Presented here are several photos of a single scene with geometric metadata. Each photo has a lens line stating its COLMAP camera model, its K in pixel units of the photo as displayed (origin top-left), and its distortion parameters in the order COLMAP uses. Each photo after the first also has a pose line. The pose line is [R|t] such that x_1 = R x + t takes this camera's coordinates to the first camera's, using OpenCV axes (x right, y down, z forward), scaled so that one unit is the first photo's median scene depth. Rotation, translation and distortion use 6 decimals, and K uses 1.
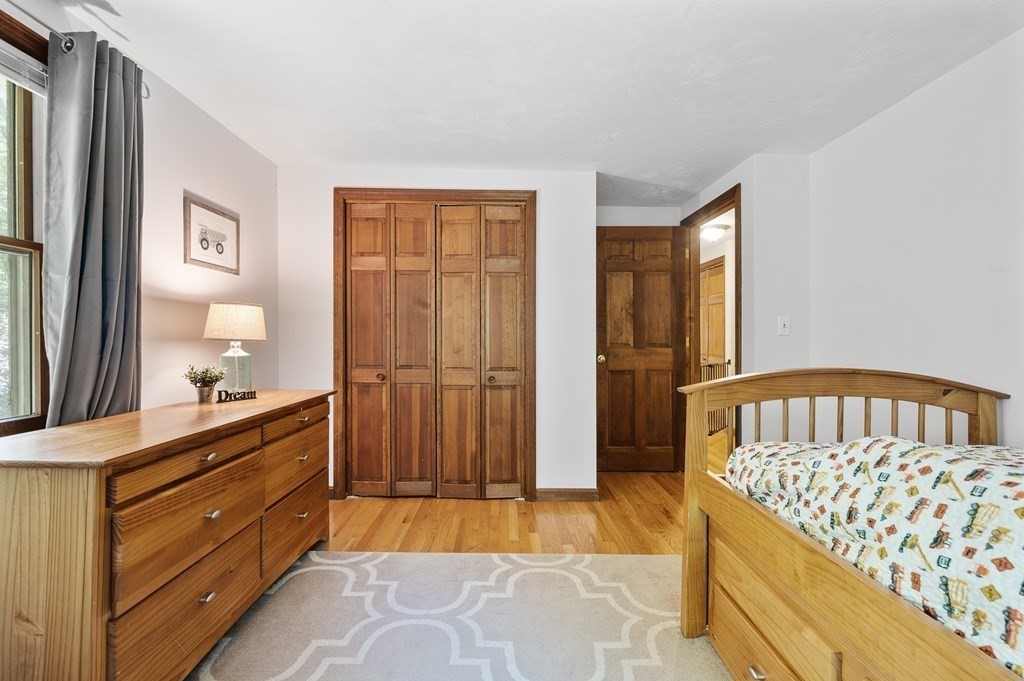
lens RADIAL K [[423.7, 0, 515.4], [0, 423.7, 334.5], [0, 0, 1]] dist [-0.001118, -0.000223]
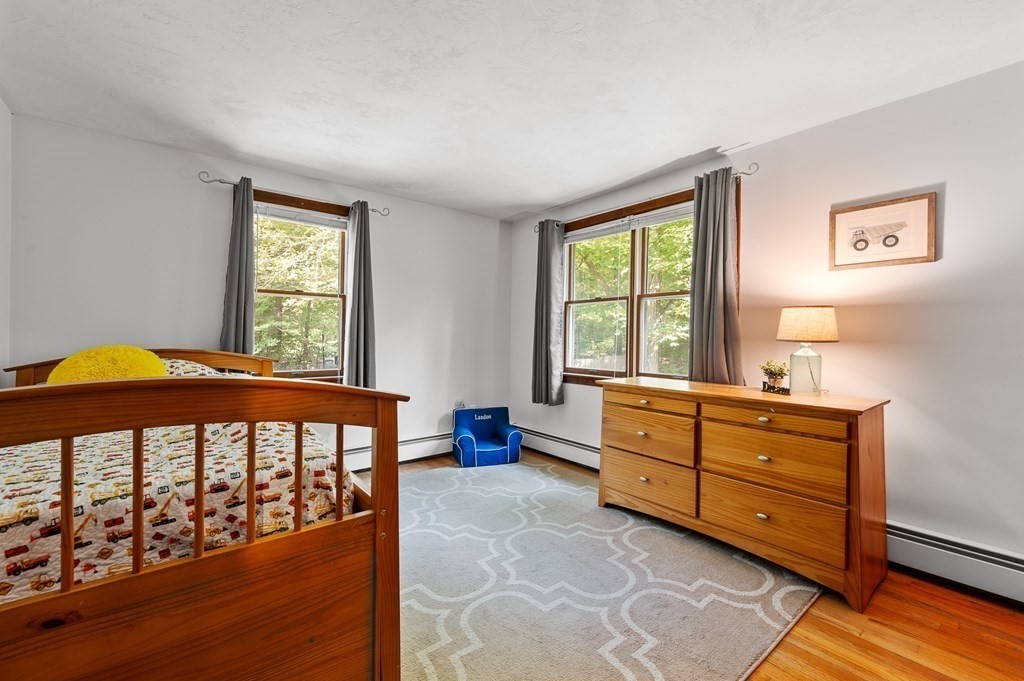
lens RADIAL K [[423.7, 0, 514.3], [0, 423.7, 337.8], [0, 0, 1]] dist [-0.001118, -0.000223]
pose [[-0.784755, -0.004518, -0.619790, 0.522218], [-0.005613, 0.999984, -0.000182, 0.009501], [0.619781, 0.003336, -0.784768, 1.276574]]
